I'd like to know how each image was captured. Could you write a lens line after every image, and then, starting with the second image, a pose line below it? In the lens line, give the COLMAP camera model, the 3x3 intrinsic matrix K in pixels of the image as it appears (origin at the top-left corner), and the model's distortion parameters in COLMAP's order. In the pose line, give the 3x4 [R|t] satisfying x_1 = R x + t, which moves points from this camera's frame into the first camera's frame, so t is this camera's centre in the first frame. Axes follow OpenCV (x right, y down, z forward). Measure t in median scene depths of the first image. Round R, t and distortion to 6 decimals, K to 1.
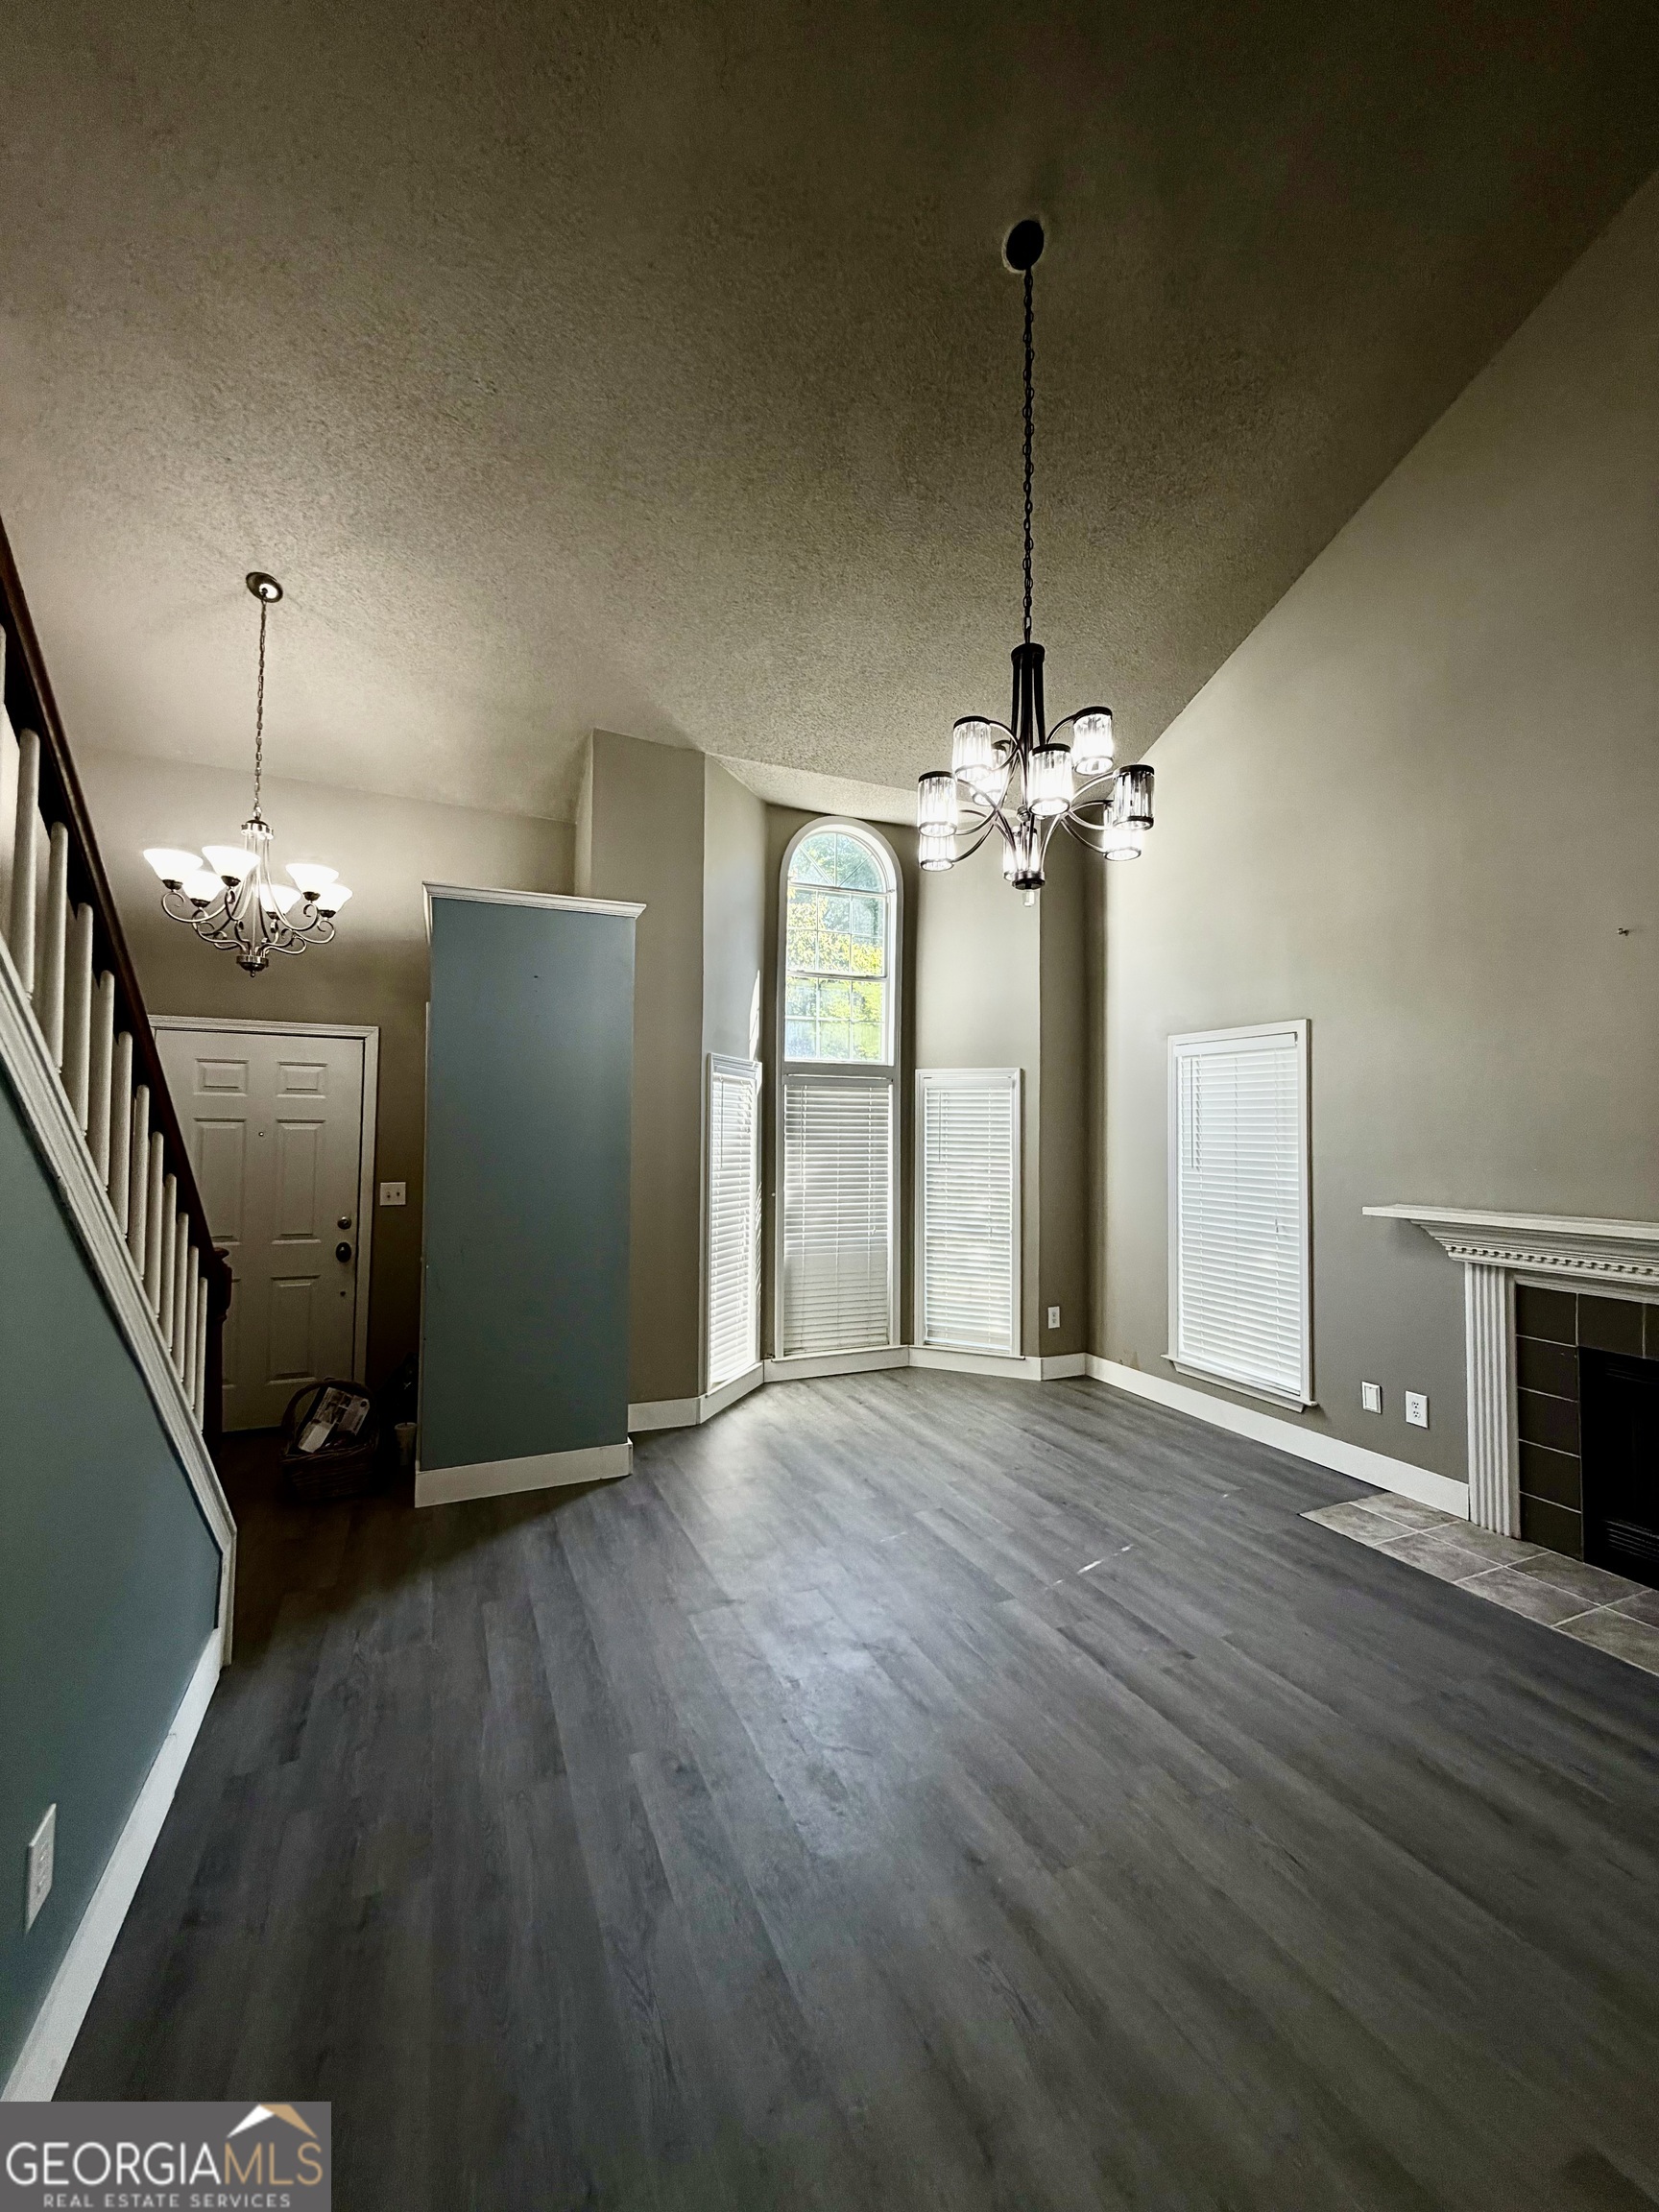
lens RADIAL K [[885.1, 0, 832.6], [0, 885.1, 1100.9], [0, 0, 1]] dist [-0.001169, 0.000069]
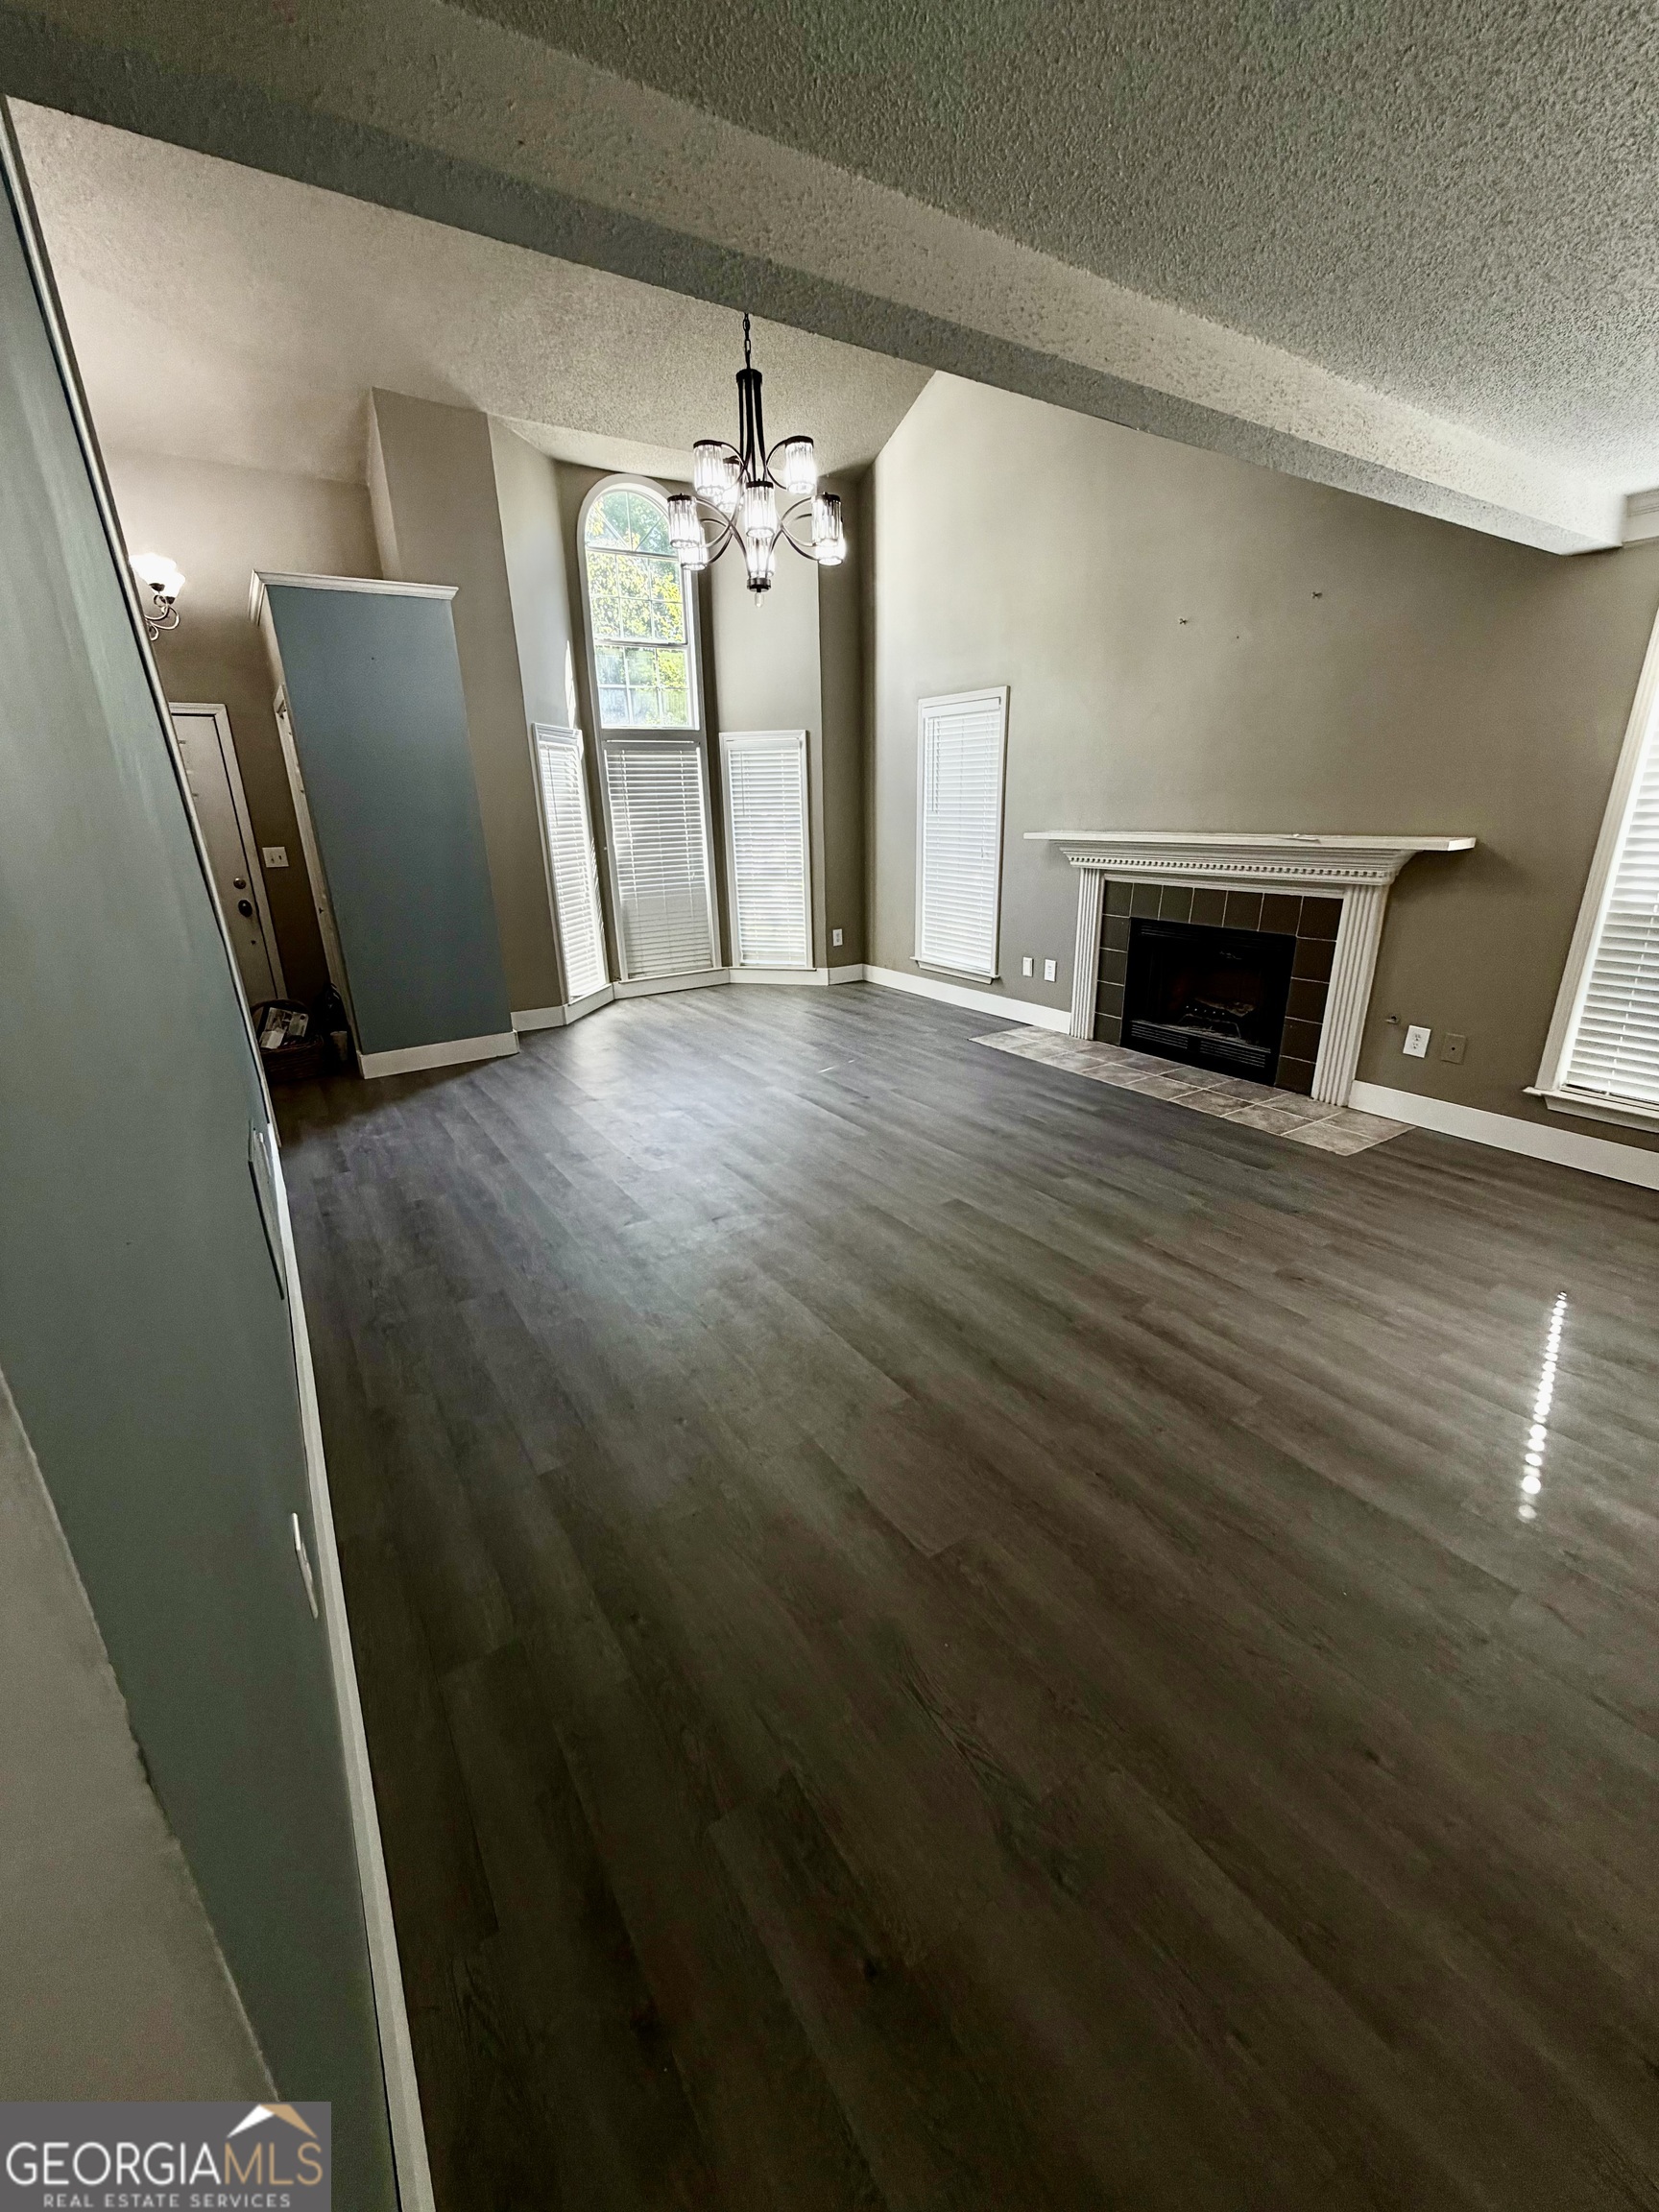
lens RADIAL K [[885.1, 0, 832.6], [0, 885.1, 1100.9], [0, 0, 1]] dist [-0.001169, 0.000069]
pose [[0.986877, -0.080791, 0.139807, 0.060083], [0.025511, 0.932966, 0.359060, 0.003092], [-0.159444, -0.350782, 0.922784, -0.400342]]
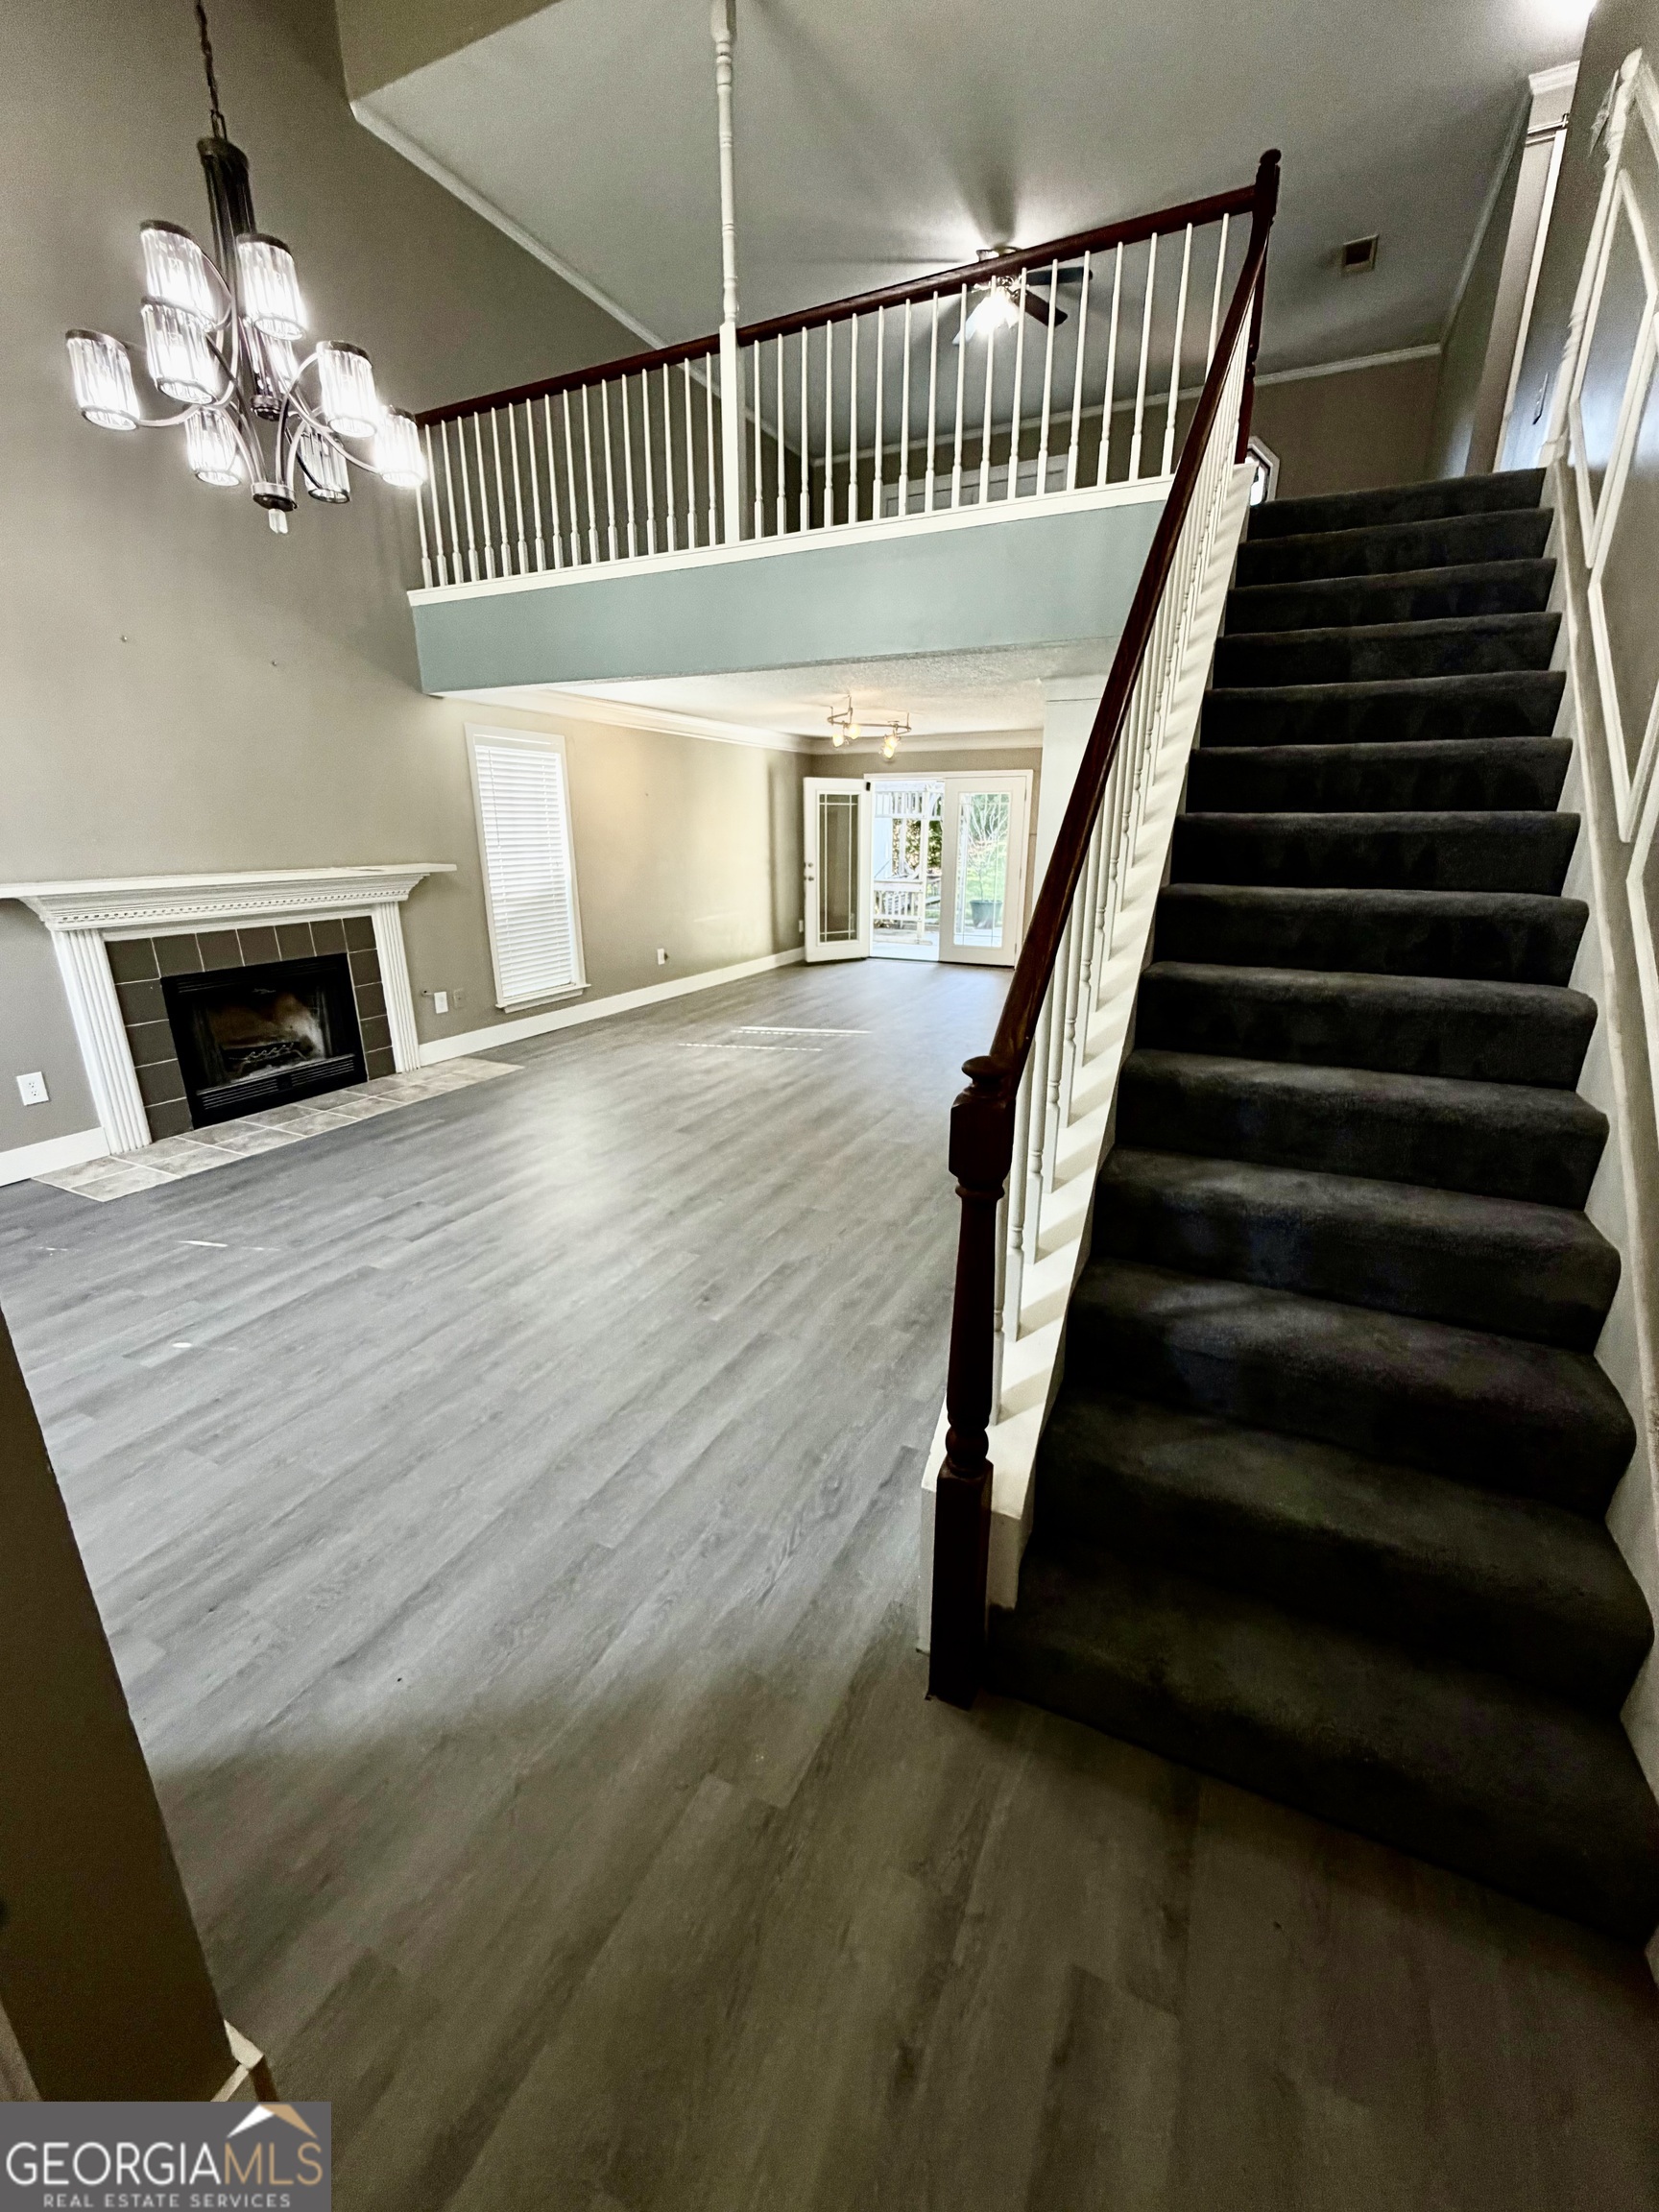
lens RADIAL K [[885.1, 0, 832.6], [0, 885.1, 1100.9], [0, 0, 1]] dist [-0.001169, 0.000069]
pose [[-0.647281, -0.238684, 0.723918, -0.658623], [-0.037655, 0.958563, 0.282381, 0.036574], [-0.761321, 0.155521, -0.629447, 0.902844]]
